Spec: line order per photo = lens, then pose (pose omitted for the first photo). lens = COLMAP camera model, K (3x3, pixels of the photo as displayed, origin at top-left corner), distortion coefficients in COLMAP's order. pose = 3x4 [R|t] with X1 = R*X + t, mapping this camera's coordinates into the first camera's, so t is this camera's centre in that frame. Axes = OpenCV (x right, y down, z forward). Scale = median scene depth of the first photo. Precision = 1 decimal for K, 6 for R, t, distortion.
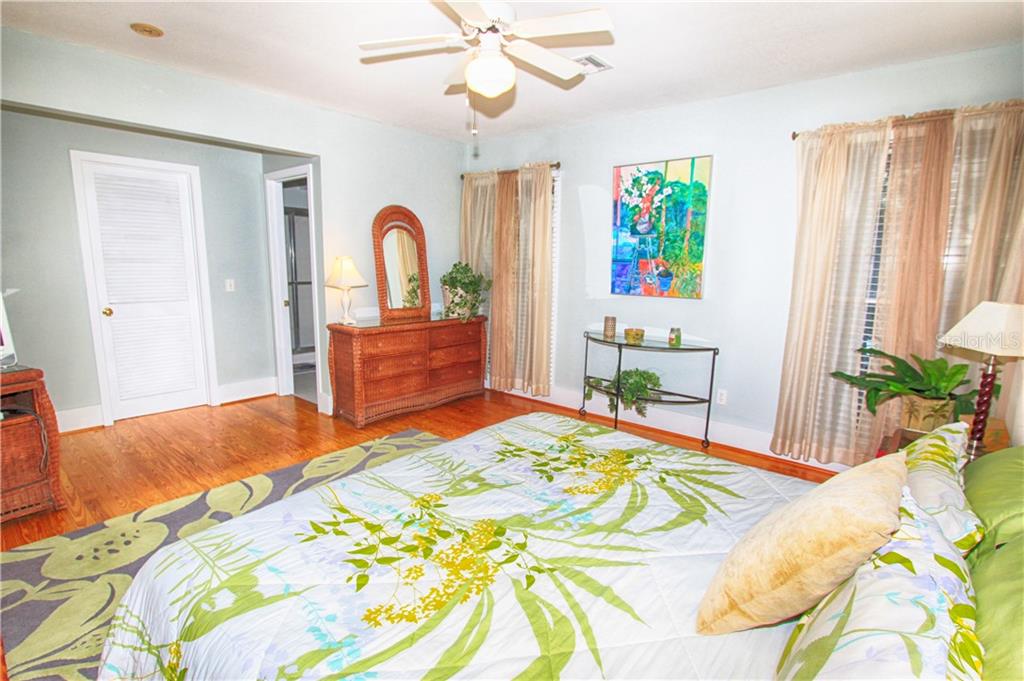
lens RADIAL K [[499.8, 0, 515.1], [0, 499.8, 351.9], [0, 0, 1]] dist [-0.016153, 0.000228]
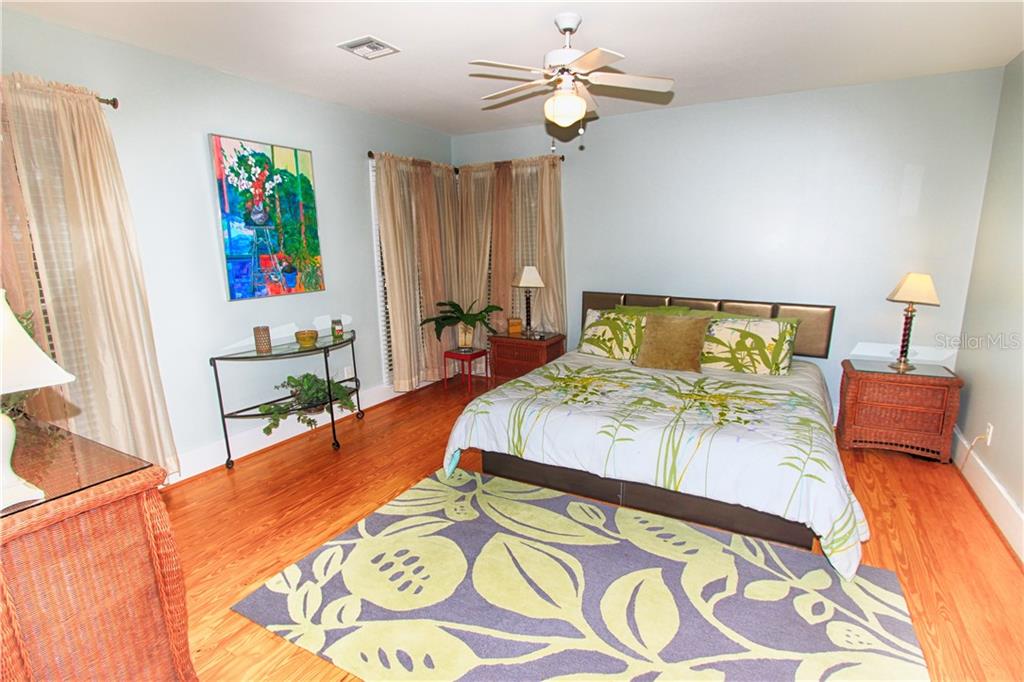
lens RADIAL K [[499.8, 0, 515.1], [0, 499.8, 352.4], [0, 0, 1]] dist [-0.016153, 0.000228]
pose [[-0.194898, -0.228441, 0.953850, -0.714744], [0.179437, 0.947782, 0.263652, -0.181288], [-0.964270, 0.222541, -0.143730, 0.772697]]
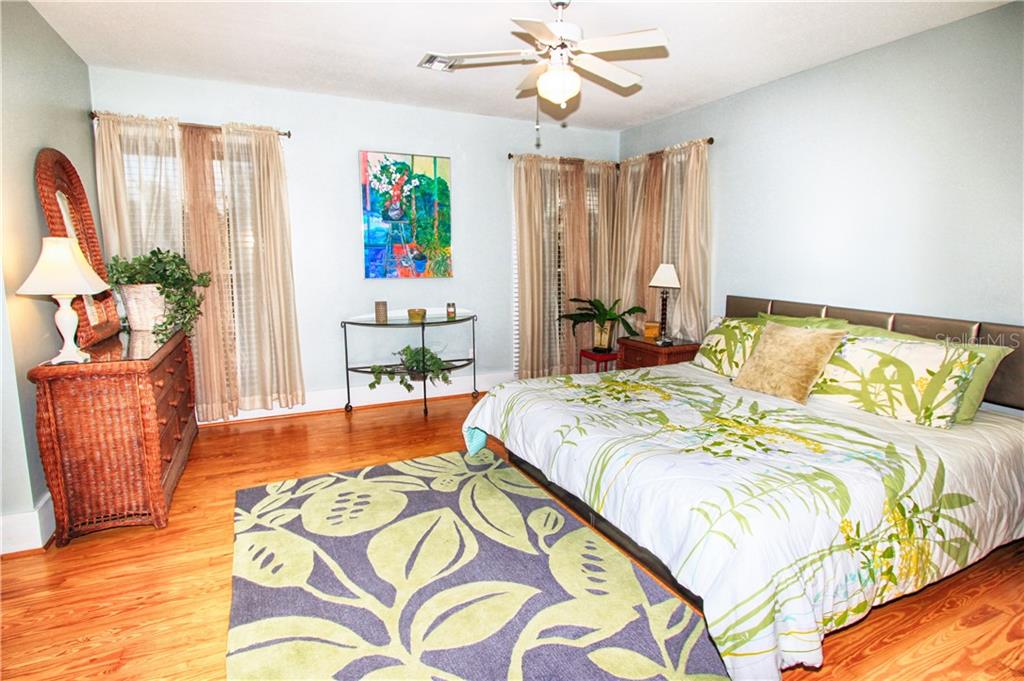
lens RADIAL K [[518.3, 0, 513.5], [0, 518.3, 334.0], [0, 0, 1]] dist [-0.017340, 0.000299]
pose [[0.400883, -0.154170, 0.903064, -0.688038], [0.167157, 0.981500, 0.093357, -0.062421], [-0.900750, 0.113529, 0.419238, 0.356417]]
